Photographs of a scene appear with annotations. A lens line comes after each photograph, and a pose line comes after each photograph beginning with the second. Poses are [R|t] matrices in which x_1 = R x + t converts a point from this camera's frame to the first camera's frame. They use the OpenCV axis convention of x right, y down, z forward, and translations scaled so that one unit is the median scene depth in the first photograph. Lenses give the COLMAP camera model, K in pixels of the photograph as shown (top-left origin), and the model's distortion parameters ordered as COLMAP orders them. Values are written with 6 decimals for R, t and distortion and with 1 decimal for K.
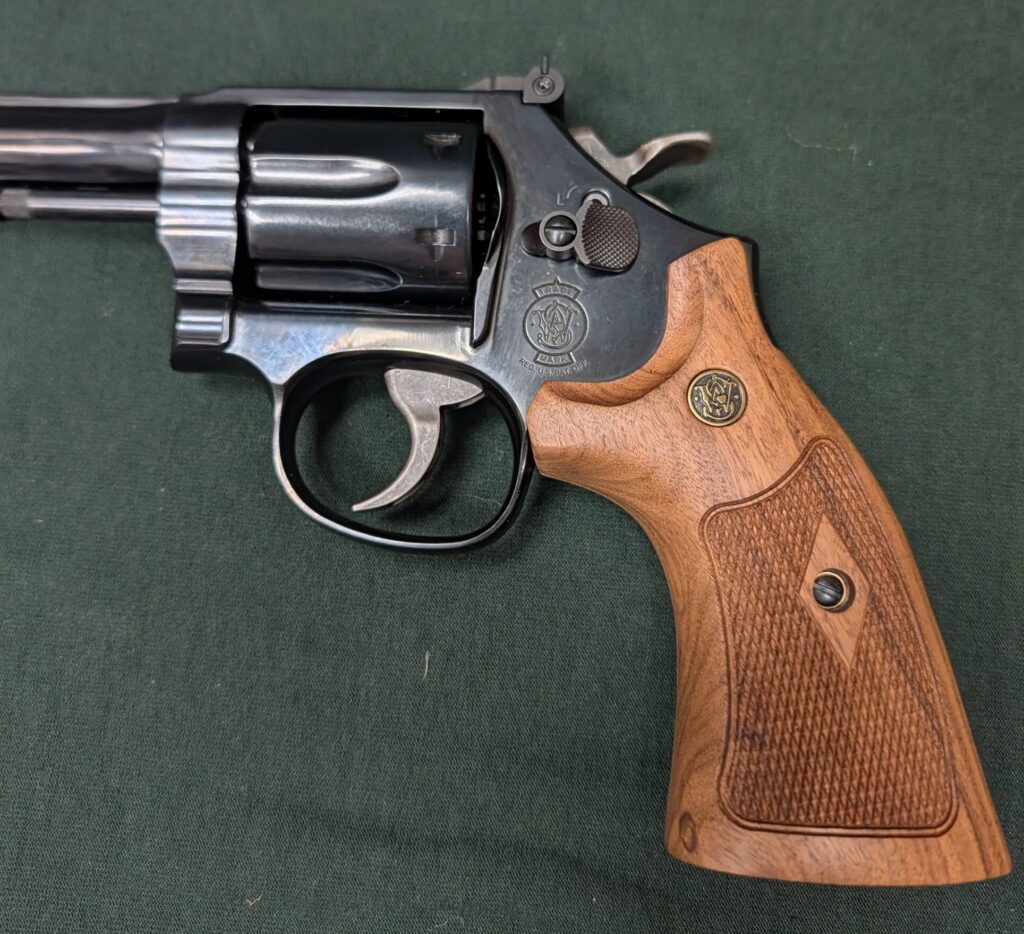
lens RADIAL K [[801.9, 0, 511.8], [0, 801.9, 464.7], [0, 0, 1]] dist [-0.015735, 0.002430]
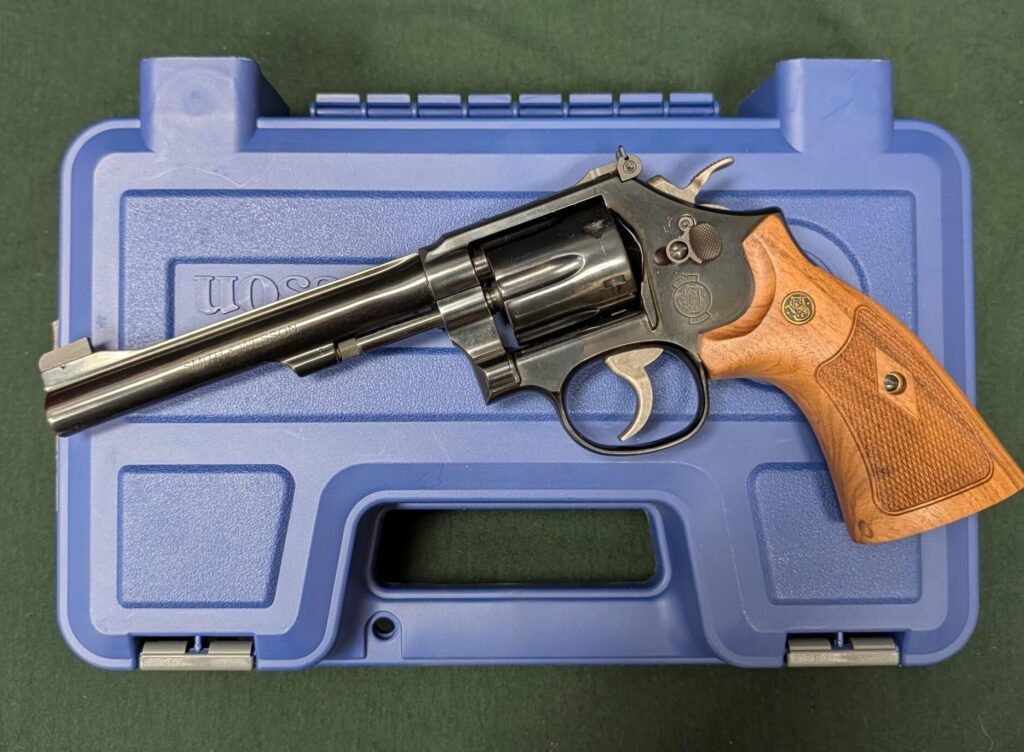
lens RADIAL K [[760.3, 0, 512.5], [0, 760.3, 375.8], [0, 0, 1]] dist [0.011271, -0.003137]
pose [[0.923094, -0.383655, 0.026569, -0.462071], [0.378697, 0.918847, 0.110951, -0.393316], [-0.066980, -0.092356, 0.993471, -0.708036]]
